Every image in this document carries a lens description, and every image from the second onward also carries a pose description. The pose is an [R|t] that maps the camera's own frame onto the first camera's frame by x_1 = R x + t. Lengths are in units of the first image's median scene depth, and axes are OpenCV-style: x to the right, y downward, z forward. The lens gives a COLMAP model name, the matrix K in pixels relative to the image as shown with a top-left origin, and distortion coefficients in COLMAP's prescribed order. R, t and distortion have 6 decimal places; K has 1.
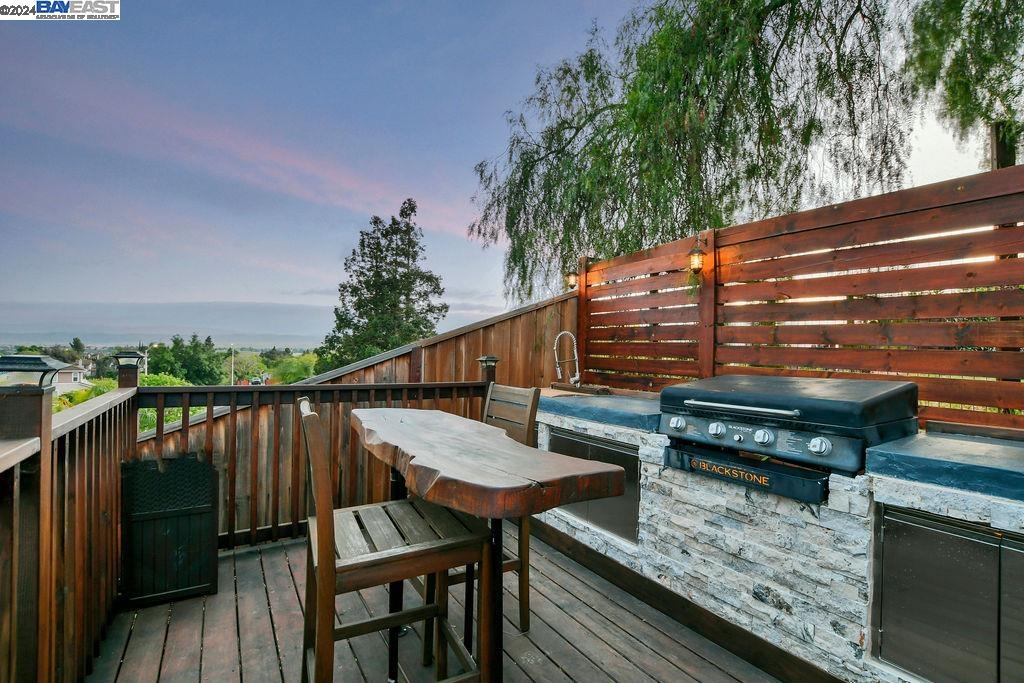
lens RADIAL K [[475.6, 0, 516.7], [0, 475.6, 348.2], [0, 0, 1]] dist [-0.041410, 0.009457]
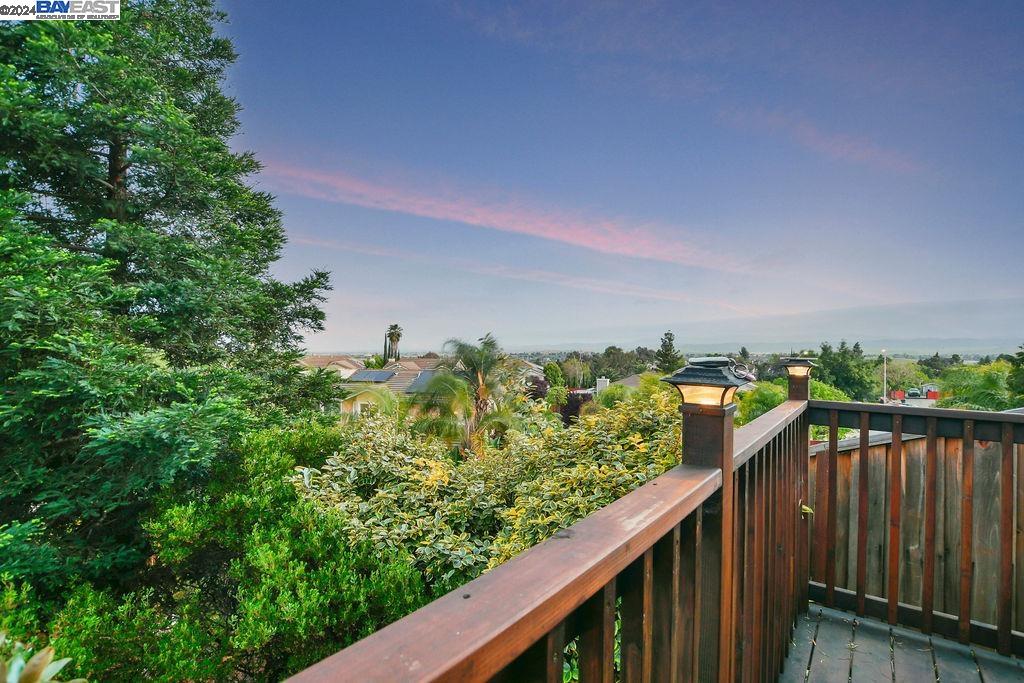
lens RADIAL K [[472.2, 0, 512.0], [0, 472.2, 341.5], [0, 0, 1]] dist [-0.028214, -0.000023]
pose [[0.343659, -0.029276, -0.938638, -0.137800], [0.001921, 0.999534, -0.030472, -0.001534], [0.939093, 0.008669, 0.343555, 0.131881]]
